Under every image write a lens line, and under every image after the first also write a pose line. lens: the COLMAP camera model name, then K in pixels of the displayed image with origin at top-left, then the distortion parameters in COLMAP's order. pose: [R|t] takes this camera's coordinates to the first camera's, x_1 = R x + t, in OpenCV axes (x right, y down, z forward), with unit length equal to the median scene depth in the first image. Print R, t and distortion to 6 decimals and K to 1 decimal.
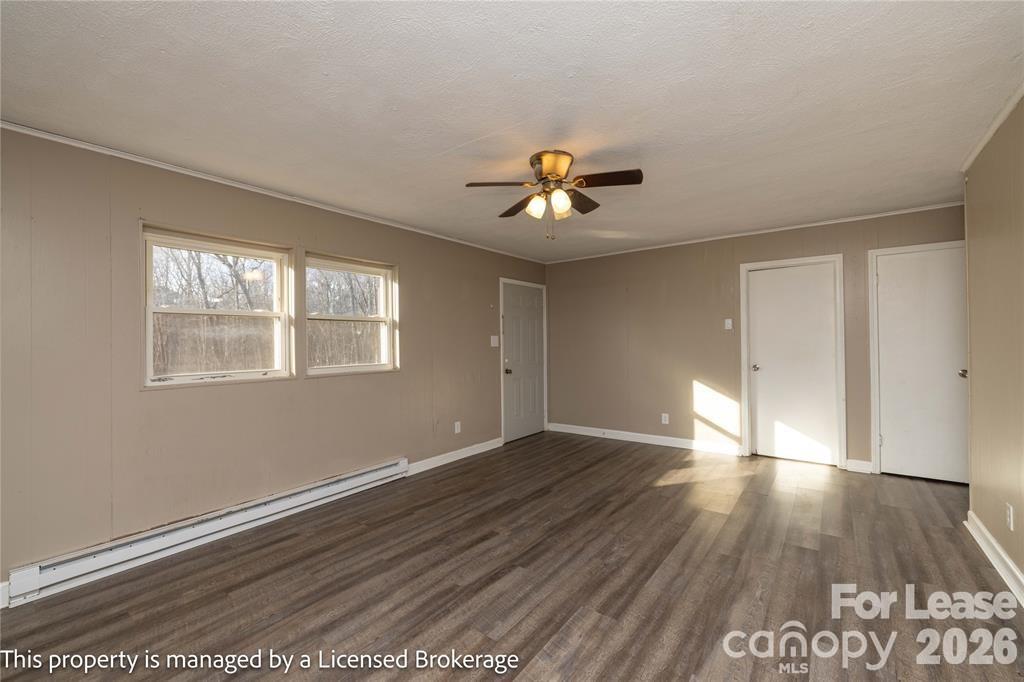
lens RADIAL K [[457.0, 0, 512.0], [0, 457.0, 341.0], [0, 0, 1]] dist [-0.000957, -0.000119]
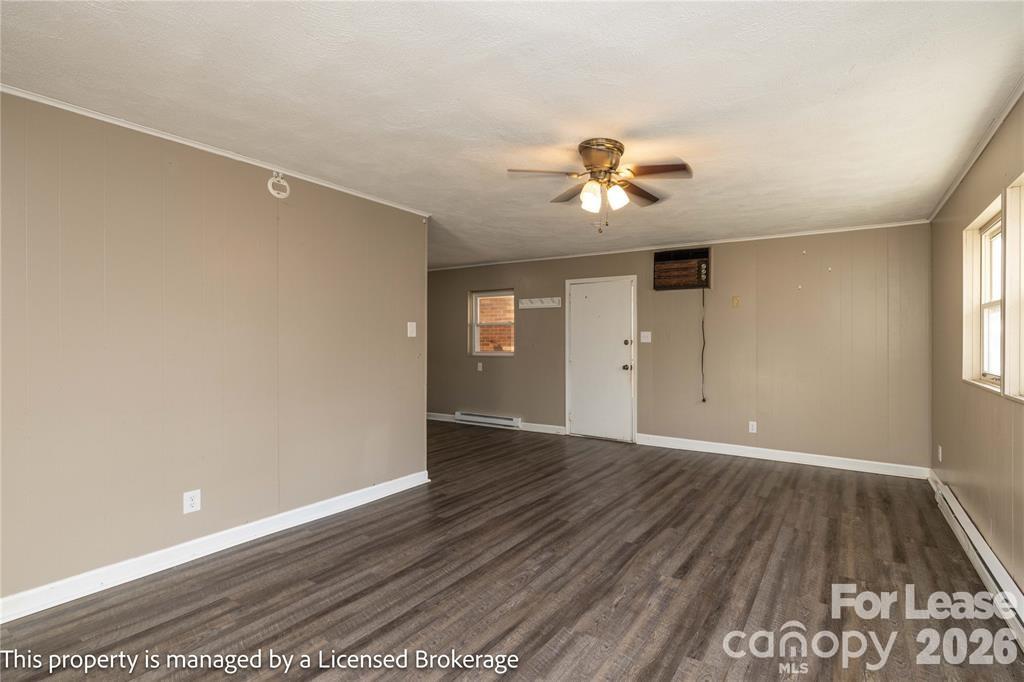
lens RADIAL K [[457.0, 0, 512.0], [0, 457.0, 341.0], [0, 0, 1]] dist [-0.000957, -0.000119]
pose [[-0.998856, 0.008585, 0.047038, 0.238973], [0.008504, 0.999962, -0.001935, -0.004408], [-0.047053, -0.001533, -0.998891, 2.017800]]
